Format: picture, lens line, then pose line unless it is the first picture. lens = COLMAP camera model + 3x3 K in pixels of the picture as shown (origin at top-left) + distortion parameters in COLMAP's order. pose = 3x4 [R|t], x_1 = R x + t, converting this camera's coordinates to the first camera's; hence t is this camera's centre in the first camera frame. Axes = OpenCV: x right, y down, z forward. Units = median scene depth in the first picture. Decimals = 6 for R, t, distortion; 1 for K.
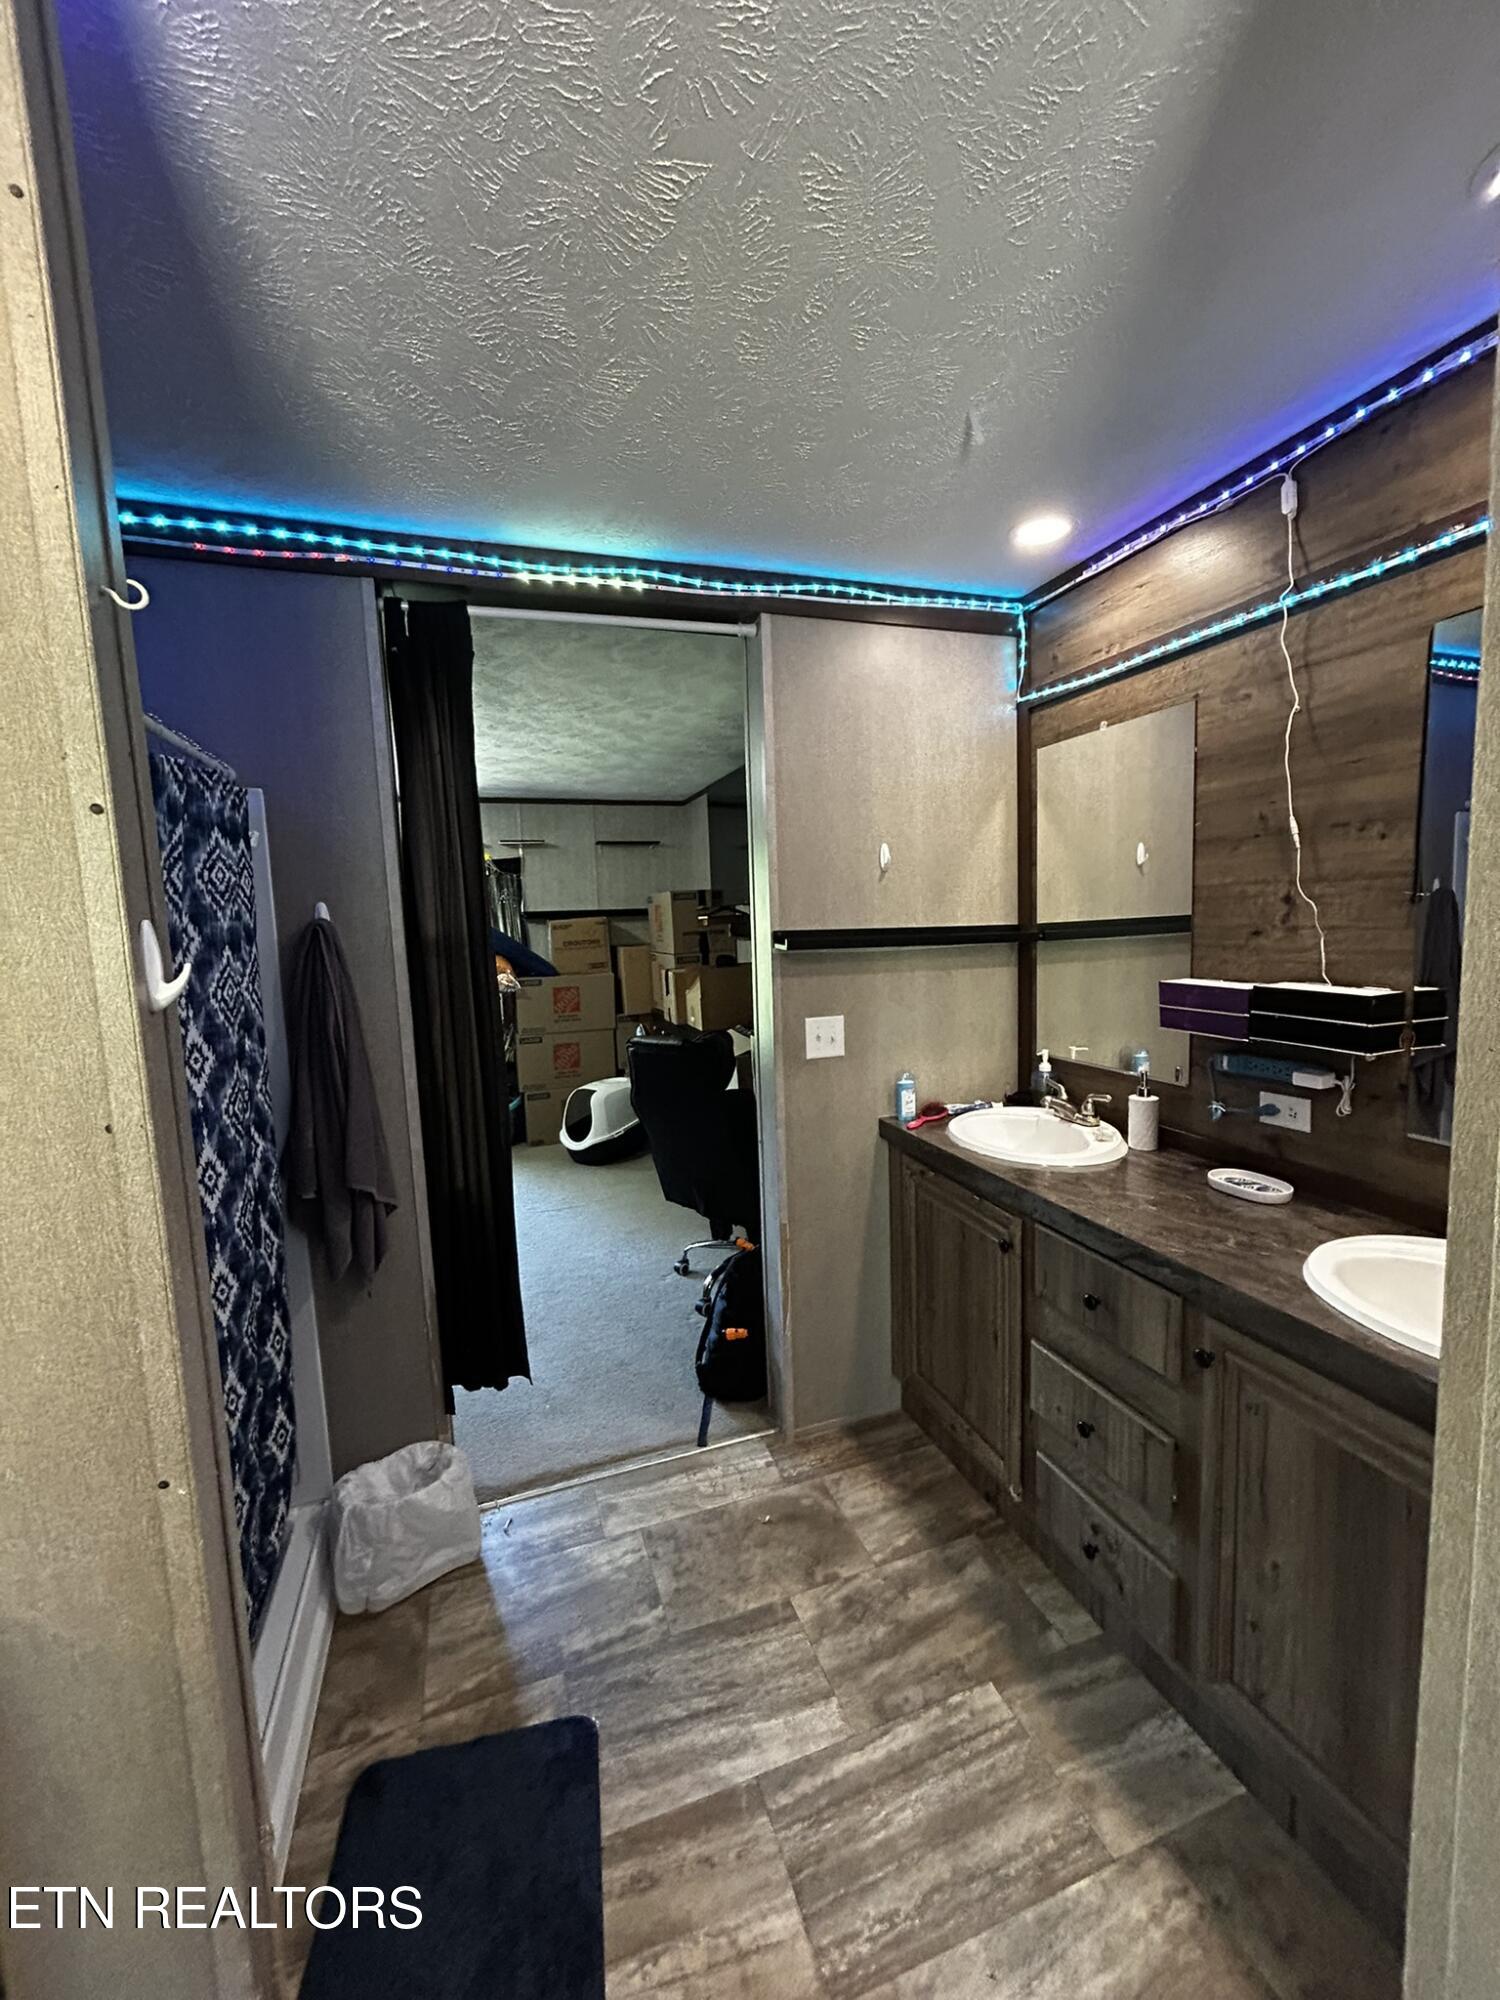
lens RADIAL K [[802.1, 0, 752.9], [0, 802.1, 1000.4], [0, 0, 1]] dist [-0.002212, 0.000558]
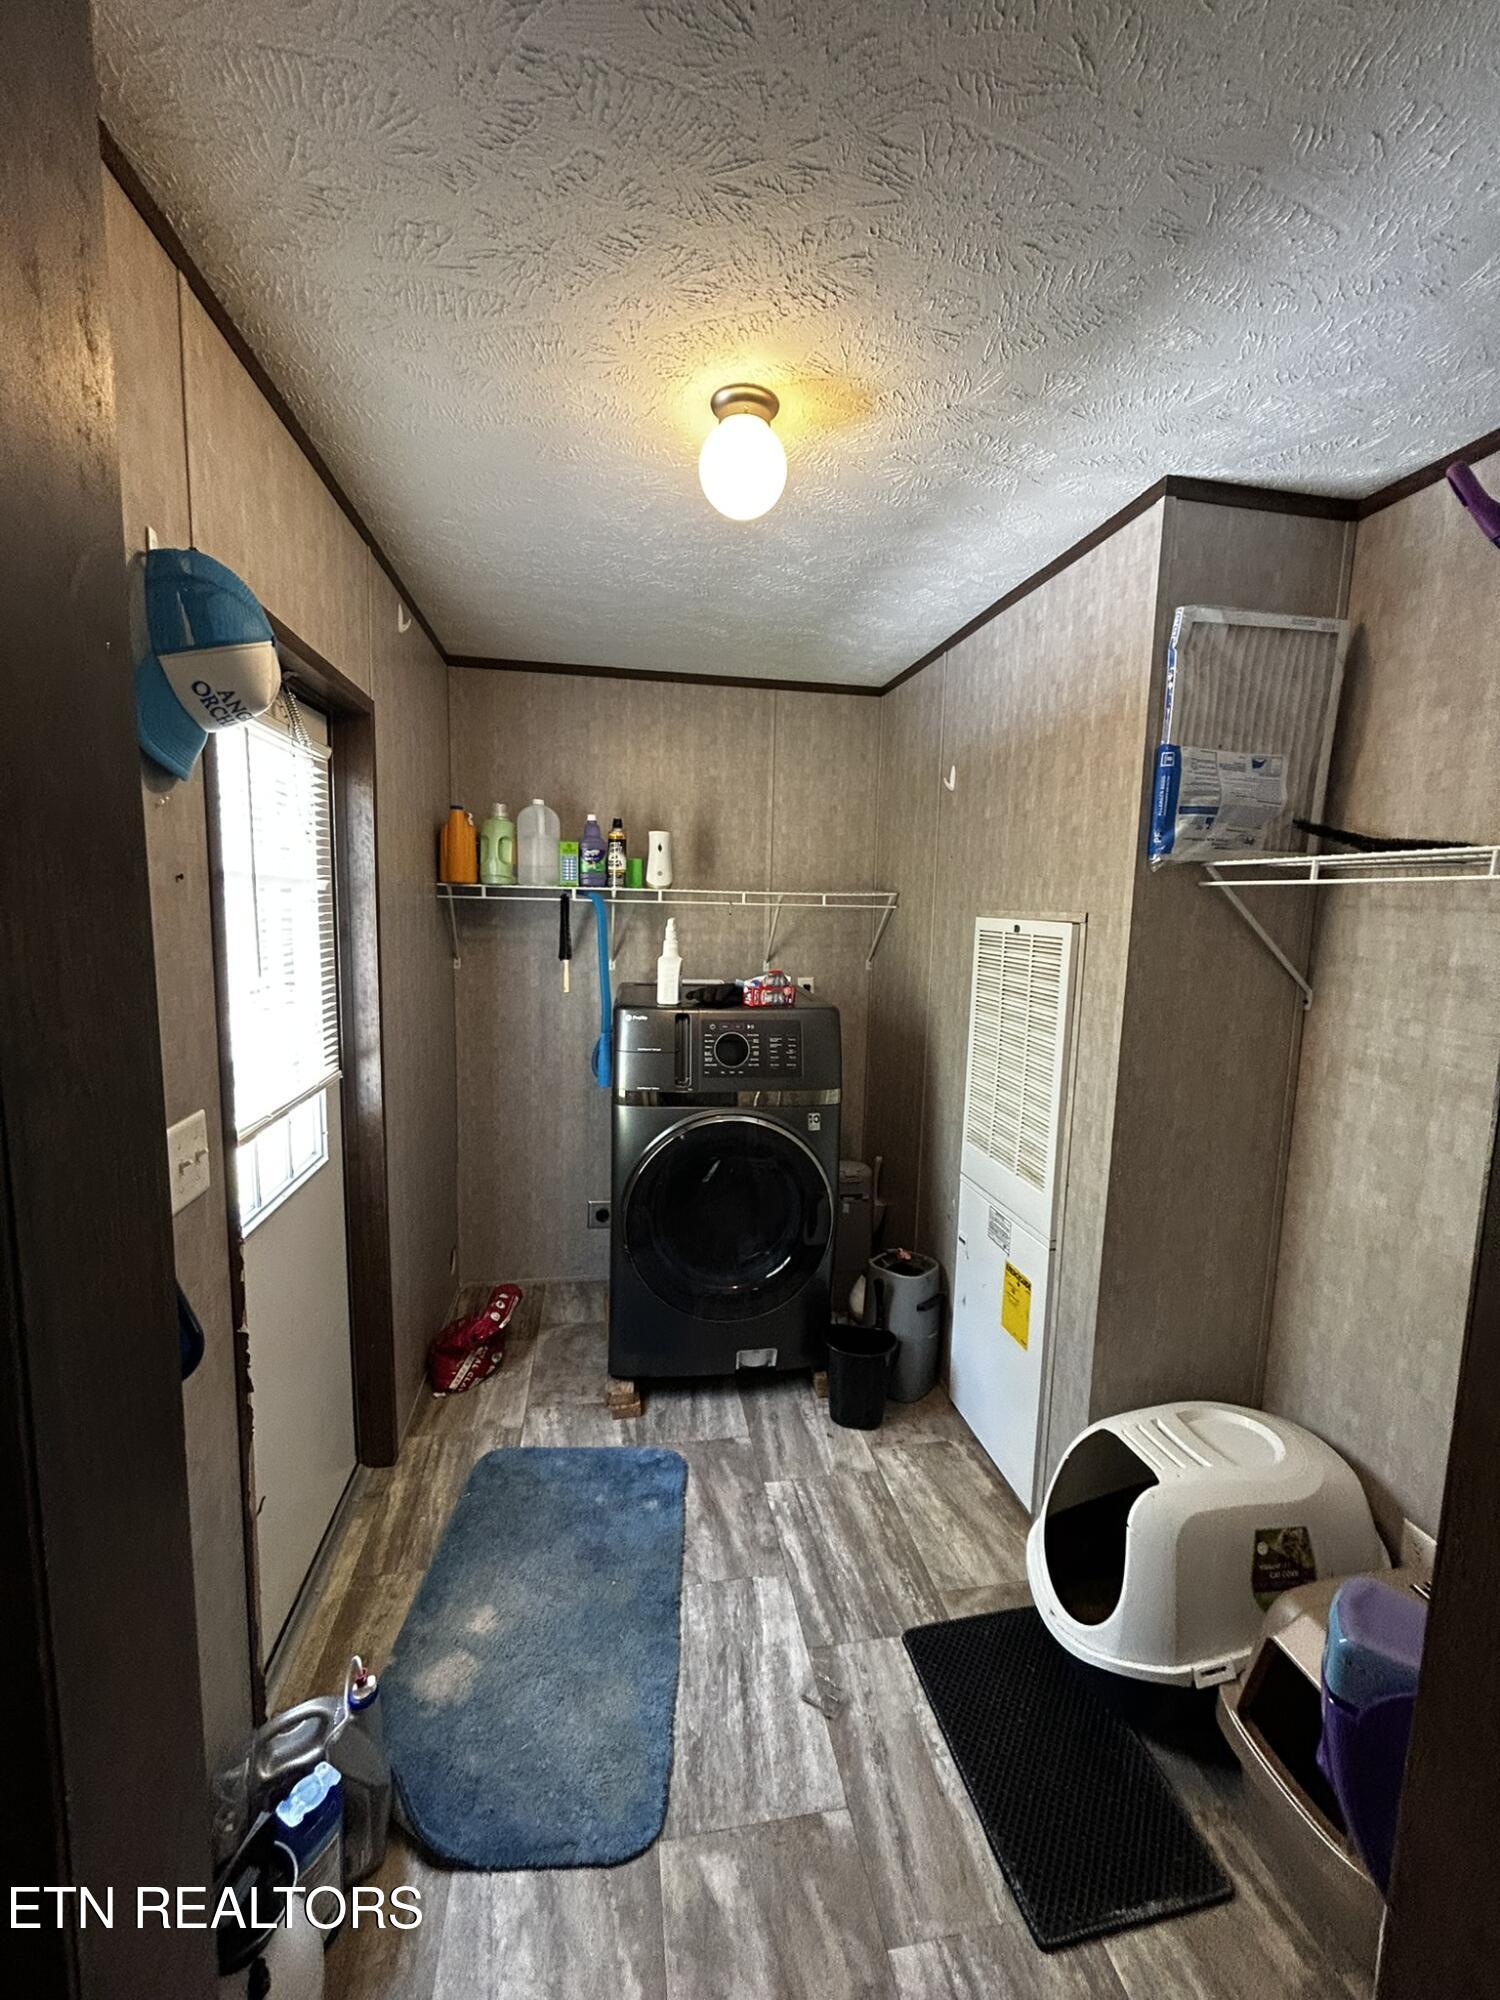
lens RADIAL K [[802.1, 0, 752.9], [0, 802.1, 1000.4], [0, 0, 1]] dist [-0.002212, 0.000558]
pose [[0.157464, -0.070612, 0.984997, -1.083609], [0.078098, 0.995207, 0.058859, -0.049032], [-0.984432, 0.067659, 0.162224, 0.814001]]
